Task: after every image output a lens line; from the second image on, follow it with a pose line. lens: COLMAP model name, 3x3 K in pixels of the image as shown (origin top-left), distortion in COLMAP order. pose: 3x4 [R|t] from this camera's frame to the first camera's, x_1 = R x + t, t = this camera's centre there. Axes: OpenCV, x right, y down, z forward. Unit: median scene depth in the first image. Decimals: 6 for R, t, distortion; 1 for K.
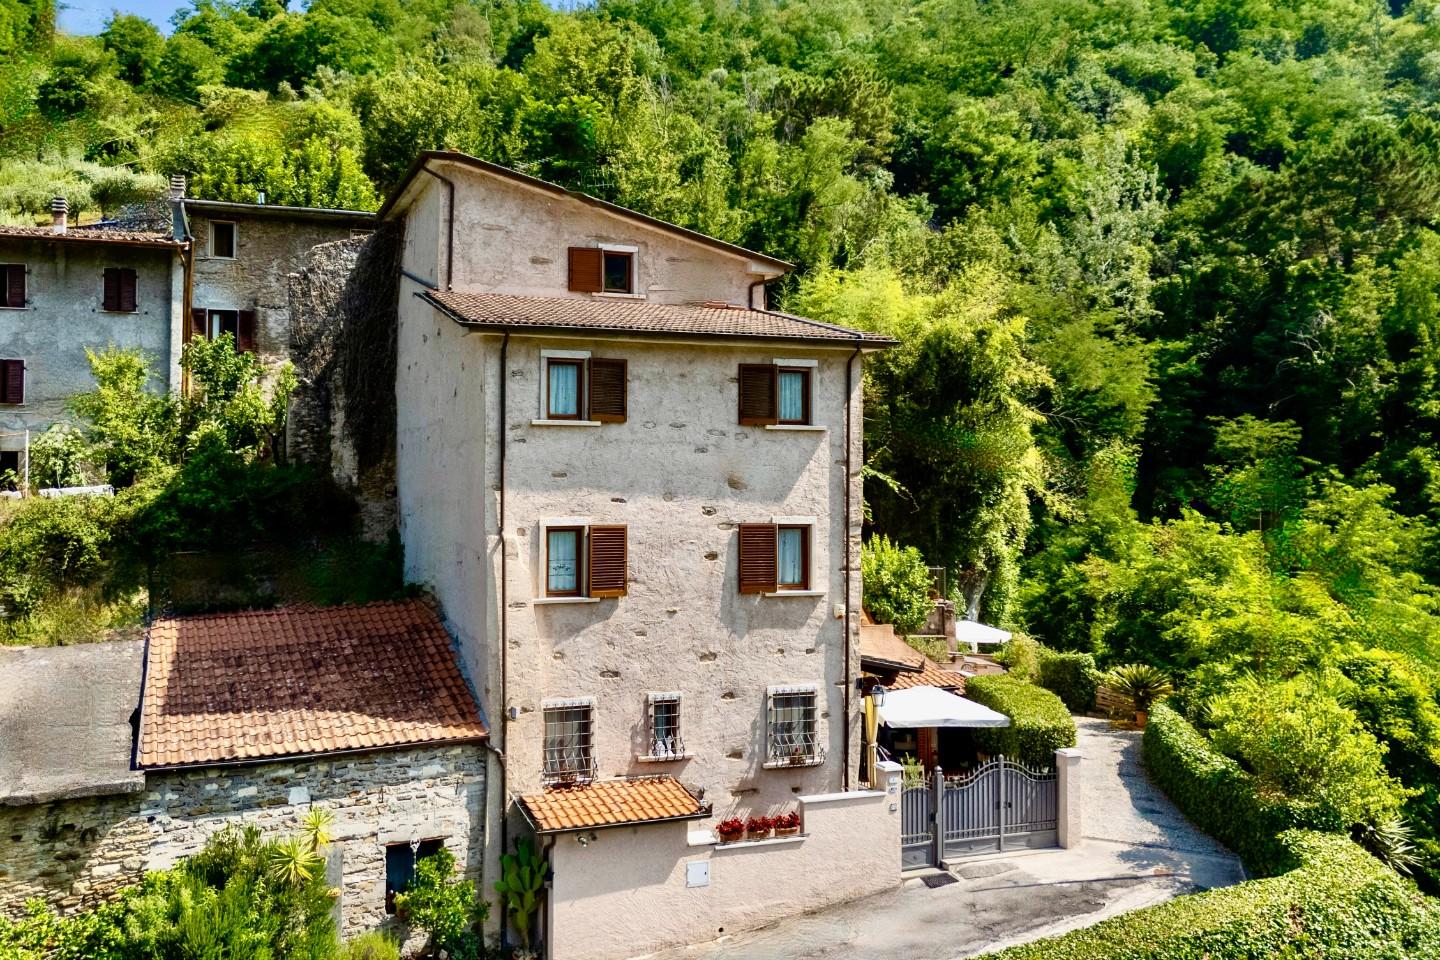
lens RADIAL K [[1332.6, 0, 720.0], [0, 1332.6, 480.0], [0, 0, 1]] dist [0.042739, -0.010099]
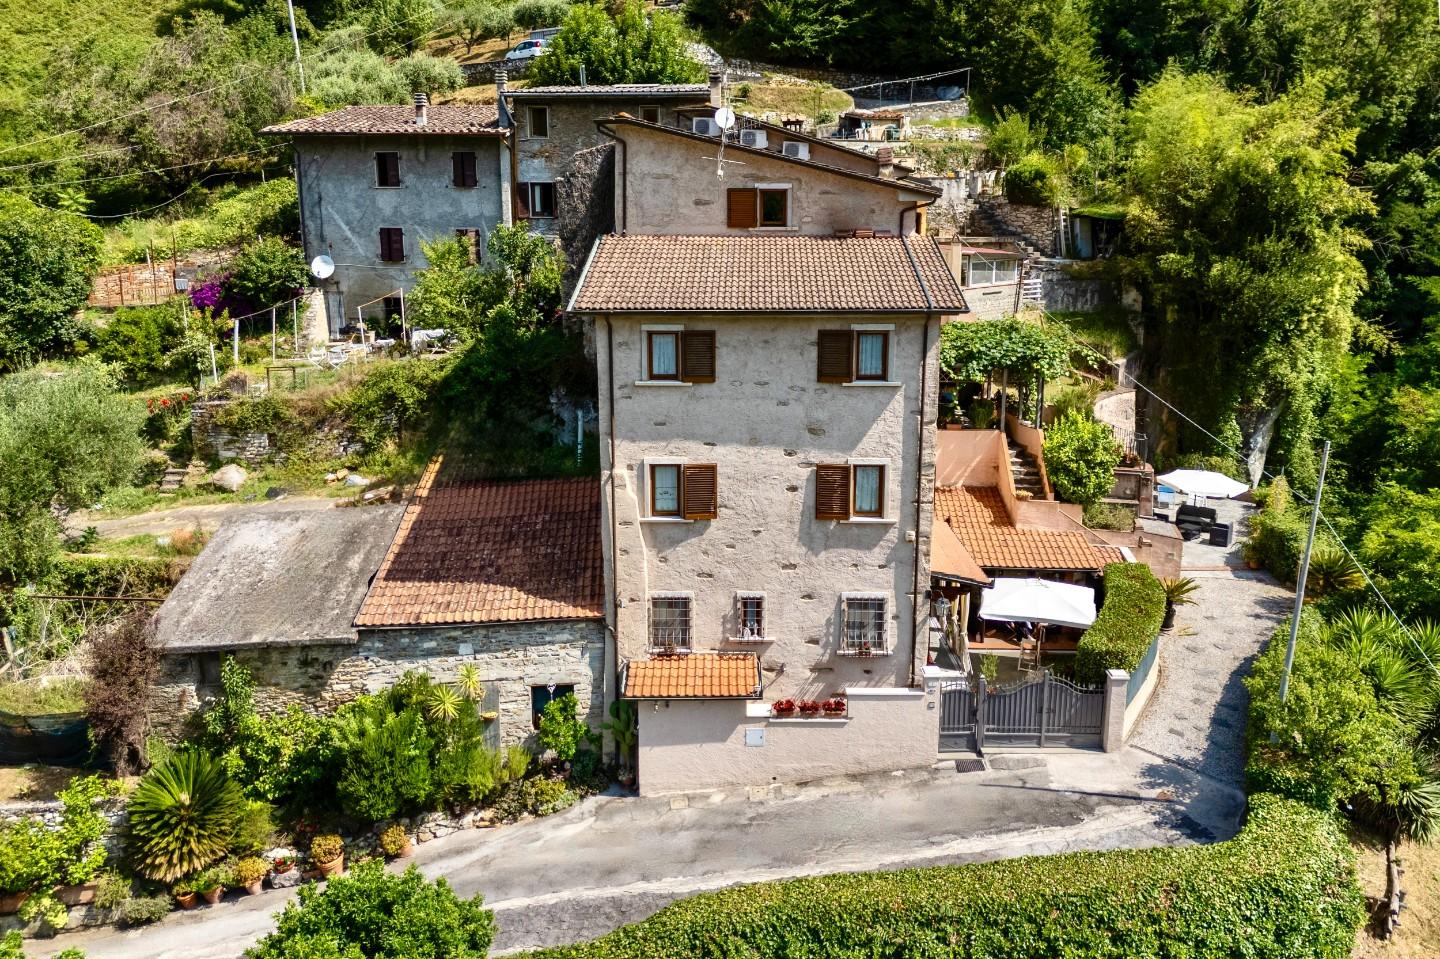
lens RADIAL K [[1245.8, 0, 720.0], [0, 1245.8, 479.5], [0, 0, 1]] dist [0.063592, -0.002440]
pose [[0.922930, 0.100558, -0.371602, 0.360835], [-0.001761, 0.966375, 0.257133, -0.246888], [0.384964, -0.236661, 0.892073, -0.031306]]
